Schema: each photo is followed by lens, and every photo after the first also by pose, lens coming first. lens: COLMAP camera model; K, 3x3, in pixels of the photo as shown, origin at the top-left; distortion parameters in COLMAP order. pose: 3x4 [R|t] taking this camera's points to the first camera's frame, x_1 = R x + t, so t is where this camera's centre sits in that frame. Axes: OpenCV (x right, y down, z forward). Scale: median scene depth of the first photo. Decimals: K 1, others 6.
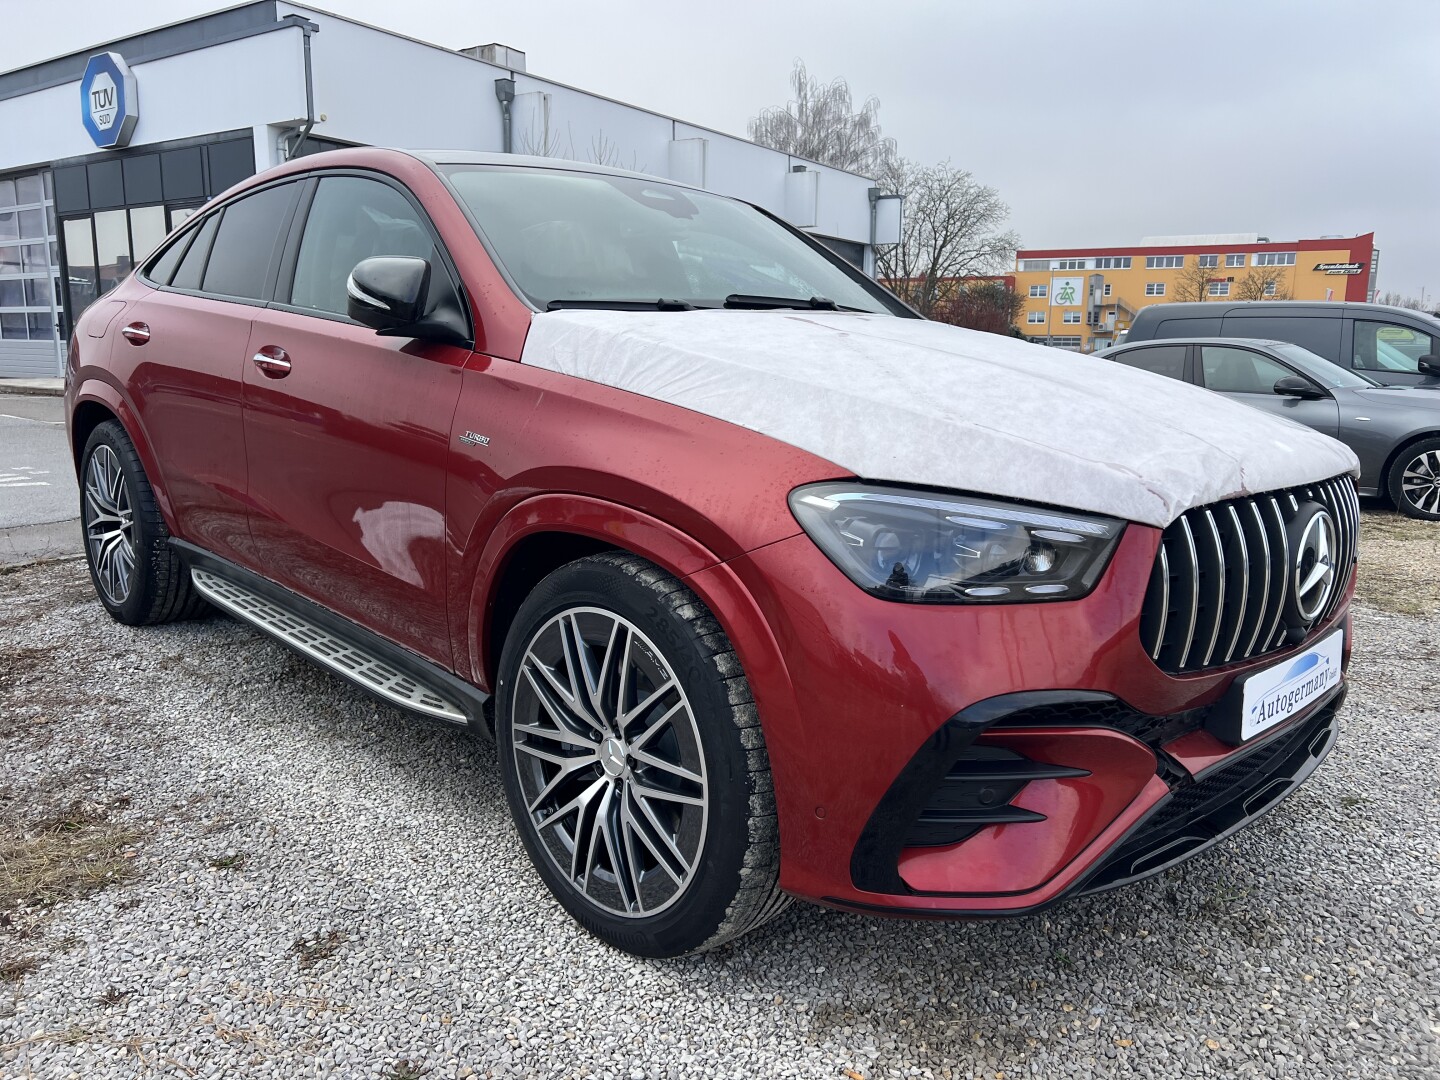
lens RADIAL K [[1086.2, 0, 730.8], [0, 1086.2, 528.3], [0, 0, 1]] dist [0.057671, -0.065380]
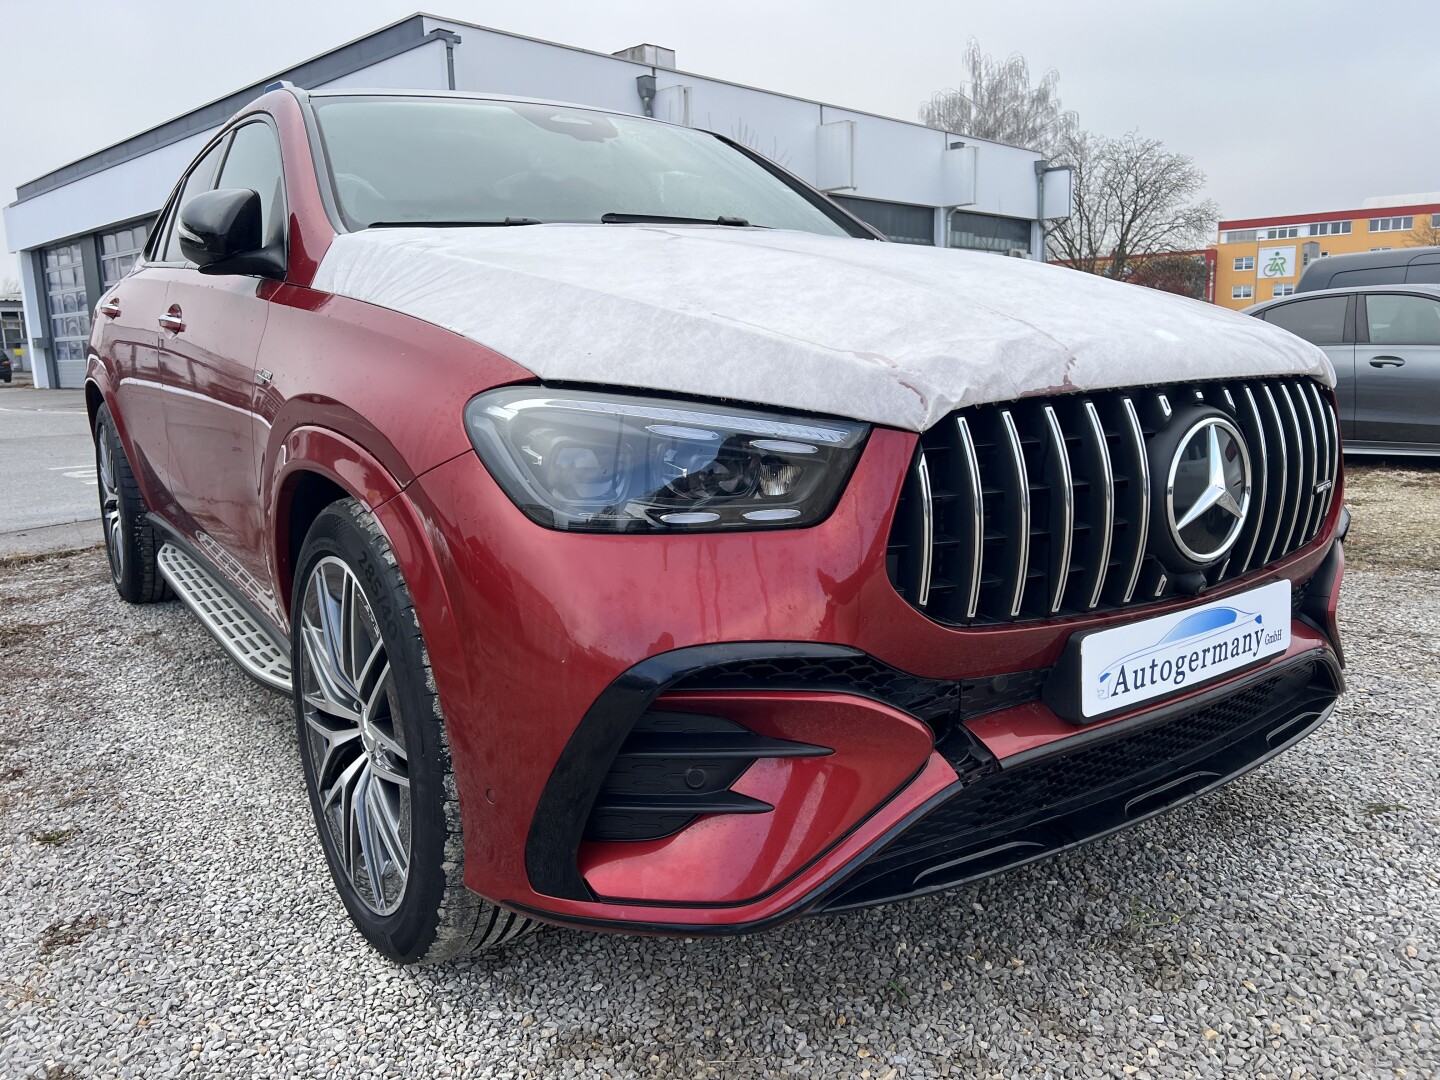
lens RADIAL K [[1086.2, 0, 730.8], [0, 1086.2, 528.3], [0, 0, 1]] dist [0.057671, -0.065380]
pose [[0.985361, -0.014474, -0.169868, 0.246031], [0.014817, 0.999890, 0.000750, 0.040371], [0.169838, -0.003256, 0.985467, 0.145912]]
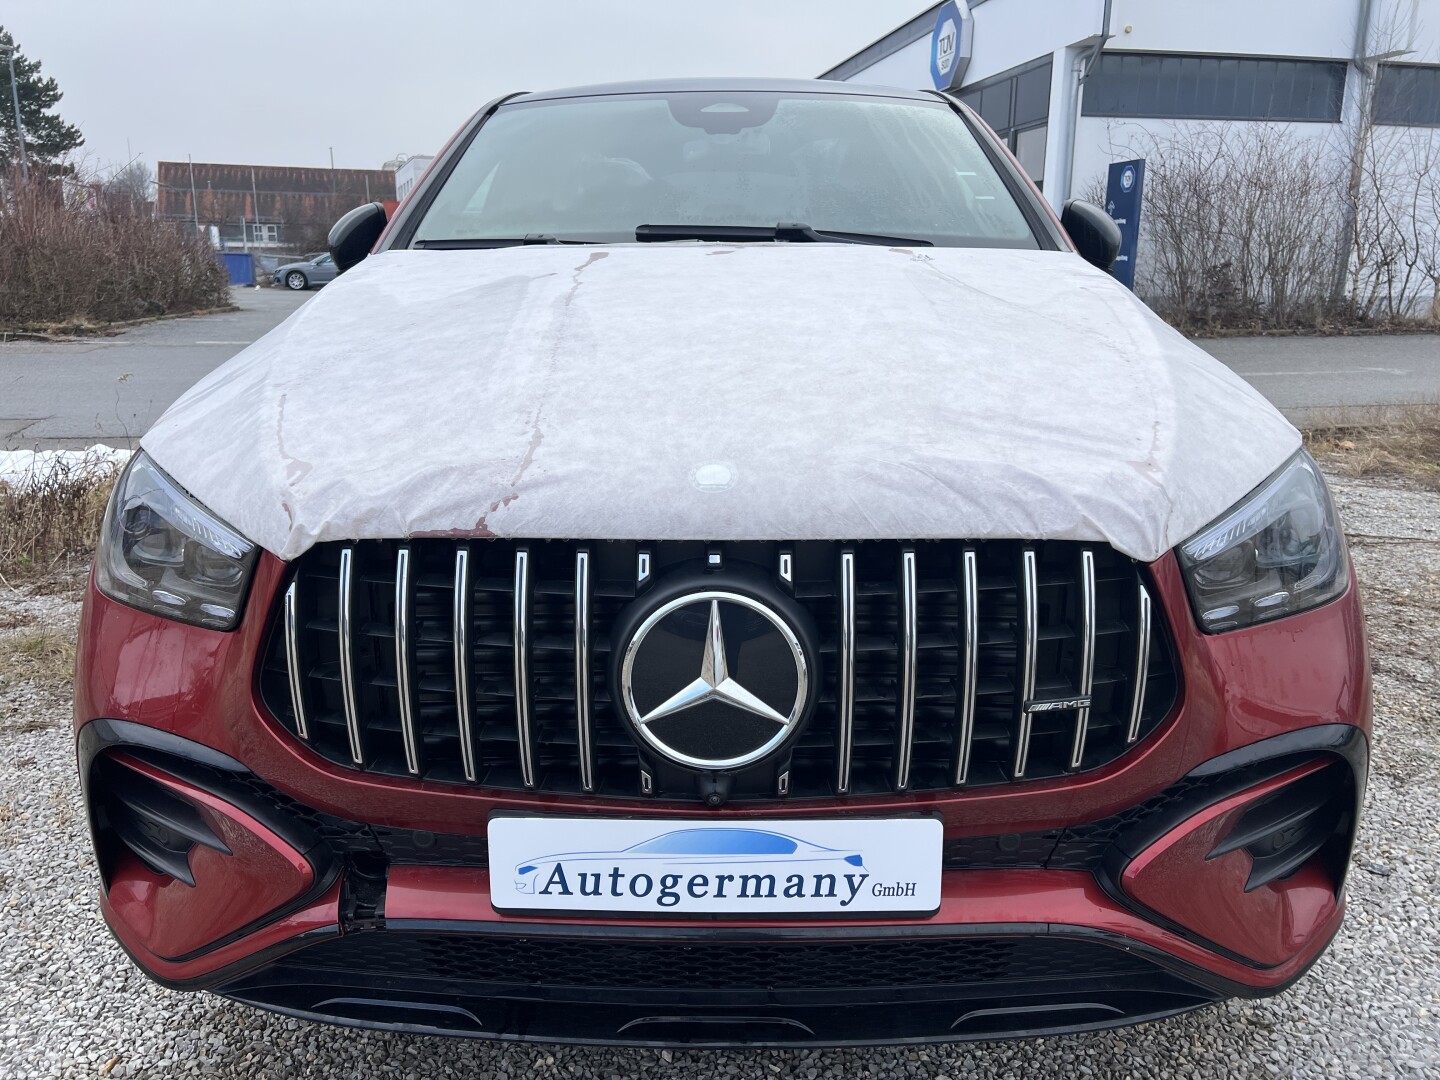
lens RADIAL K [[1086.2, 0, 730.8], [0, 1086.2, 528.3], [0, 0, 1]] dist [0.057671, -0.065380]
pose [[0.698492, 0.158379, -0.697872, 0.683900], [-0.111292, 0.987378, 0.112690, -0.083317], [0.706911, -0.001046, 0.707302, 0.439228]]
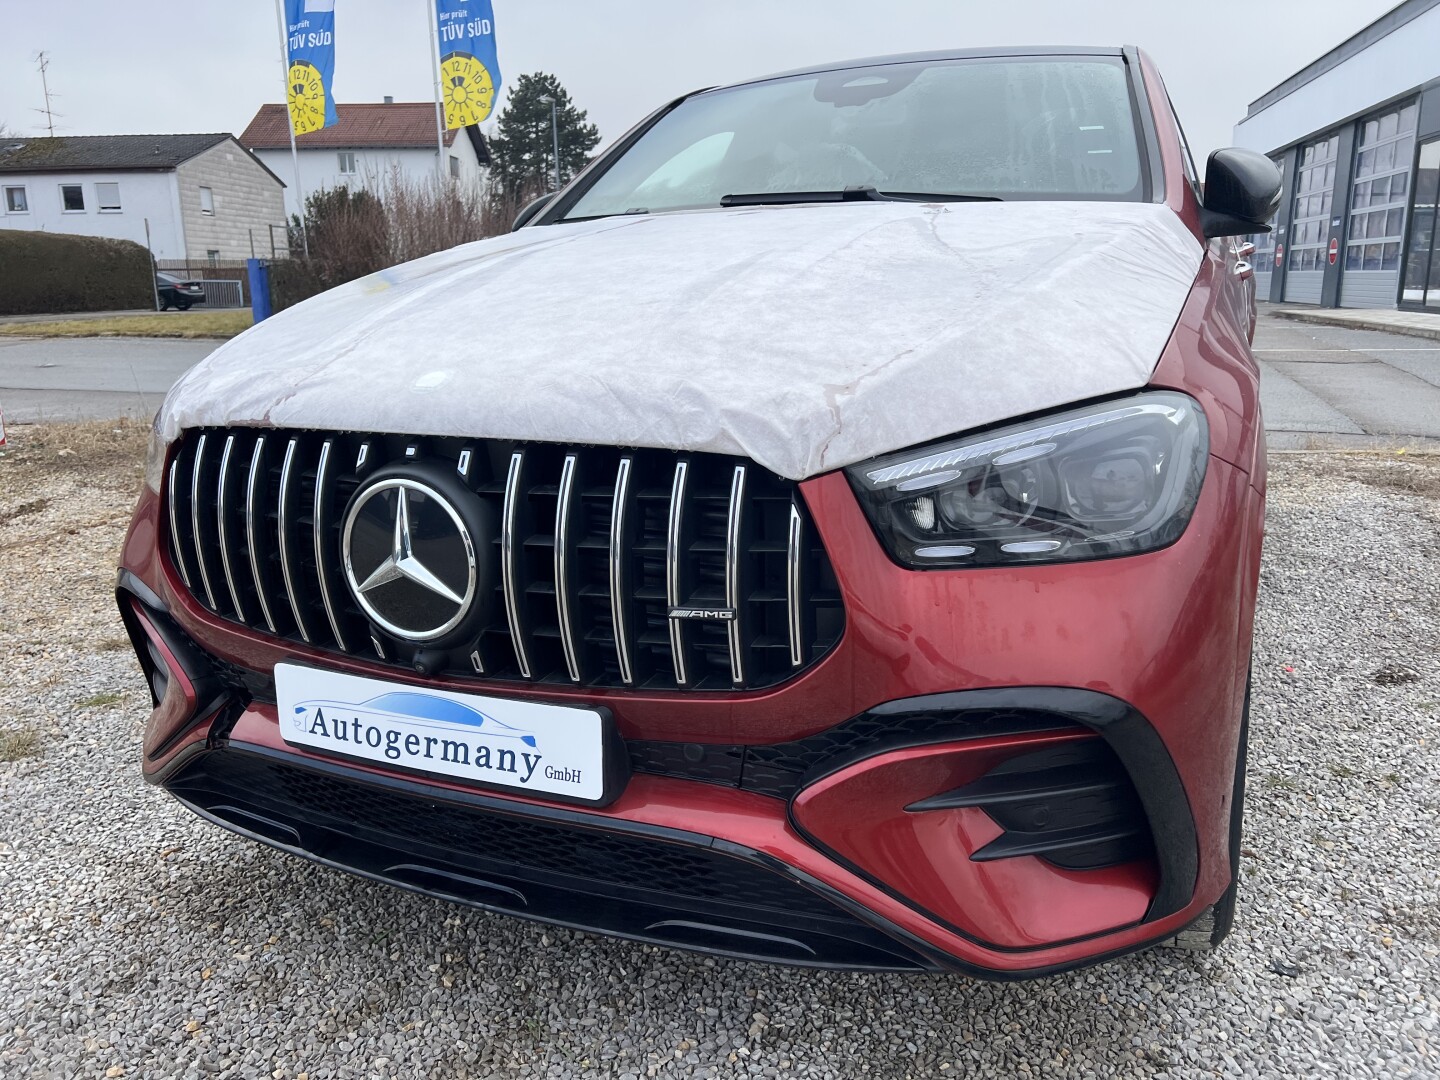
lens RADIAL K [[1088.3, 0, 735.7], [0, 1088.3, 518.2], [0, 0, 1]] dist [0.059457, -0.070106]
pose [[0.361624, 0.182882, -0.914211, 0.886805], [-0.134116, 0.980578, 0.143107, -0.082902], [0.922627, 0.070859, 0.379128, 0.684422]]
